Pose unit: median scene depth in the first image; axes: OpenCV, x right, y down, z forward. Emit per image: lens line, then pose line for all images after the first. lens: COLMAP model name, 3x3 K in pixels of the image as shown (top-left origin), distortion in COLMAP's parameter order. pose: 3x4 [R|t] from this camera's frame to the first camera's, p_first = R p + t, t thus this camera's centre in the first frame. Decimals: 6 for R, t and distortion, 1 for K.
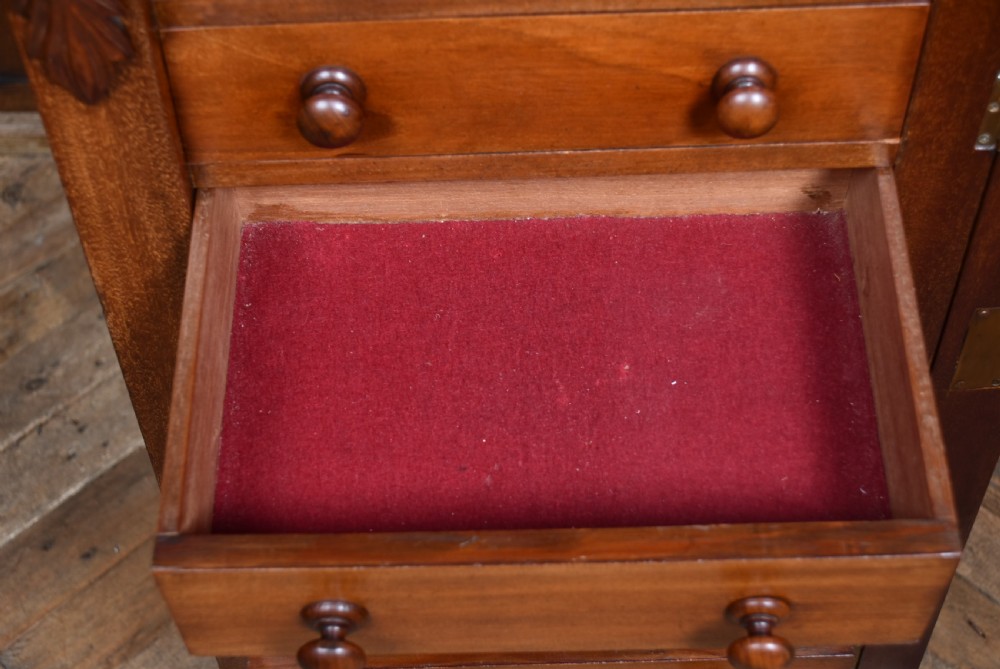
lens RADIAL K [[1685.8, 0, 486.2], [0, 1685.8, 389.1], [0, 0, 1]] dist [0.014572, 0.000000]
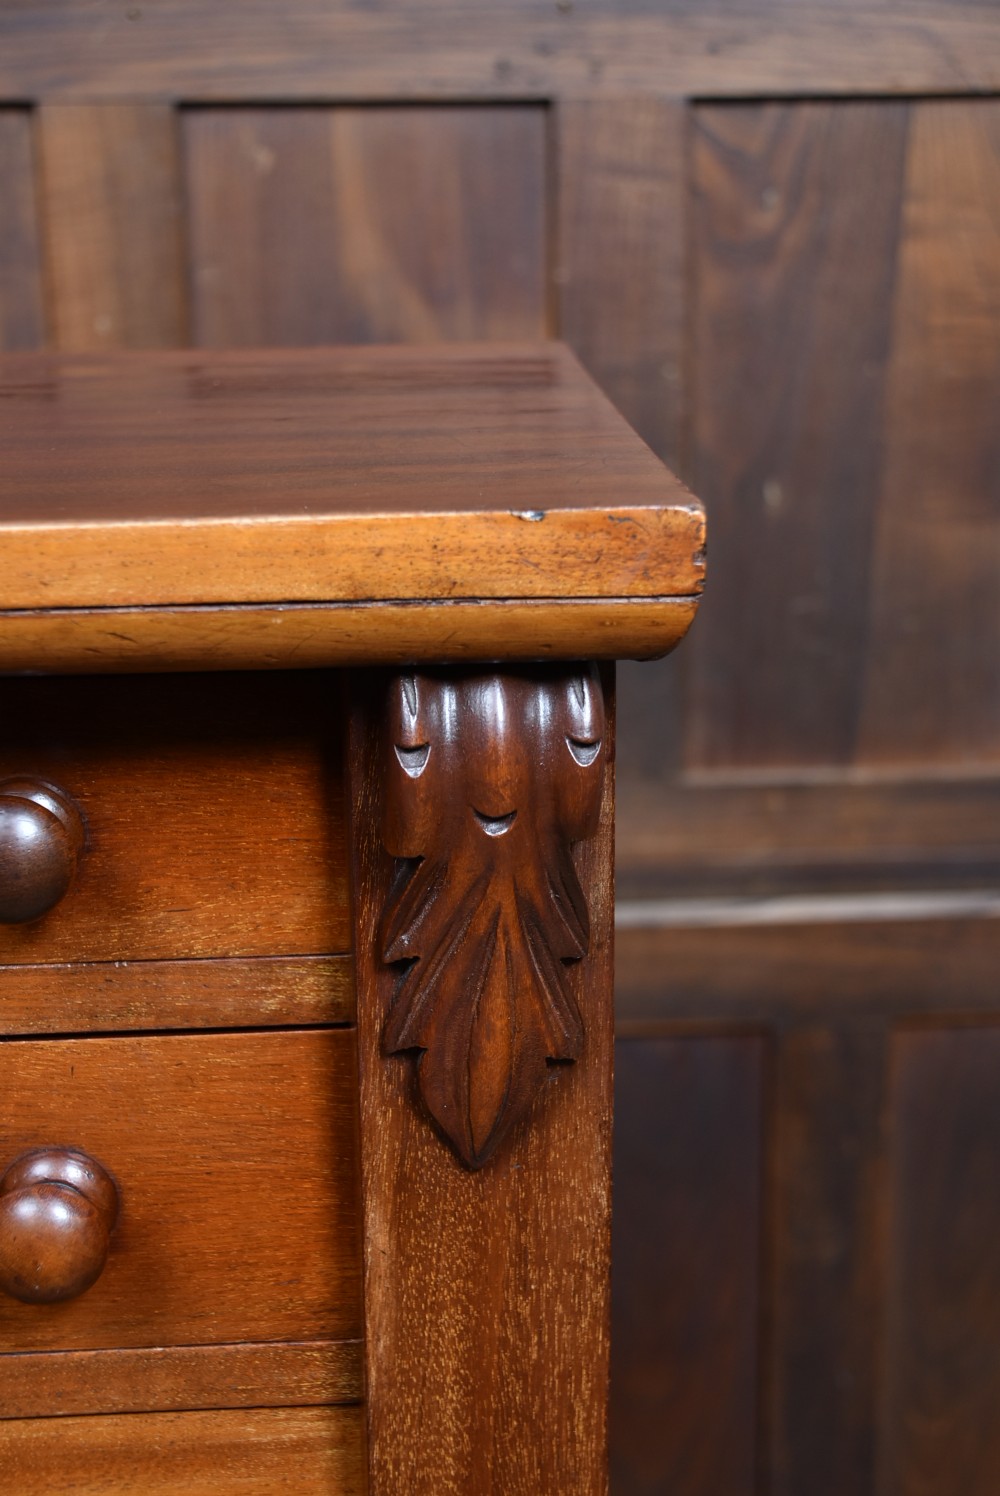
lens RADIAL K [[2255.6, 0, 502.0], [0, 2255.6, 806.7], [0, 0, 1]] dist [0.007456, 0.000000]
pose [[0.998282, 0.006128, 0.058268, 0.237616], [0.027860, 0.825235, -0.564102, 0.107290], [-0.051542, 0.564756, 0.823647, 0.340303]]
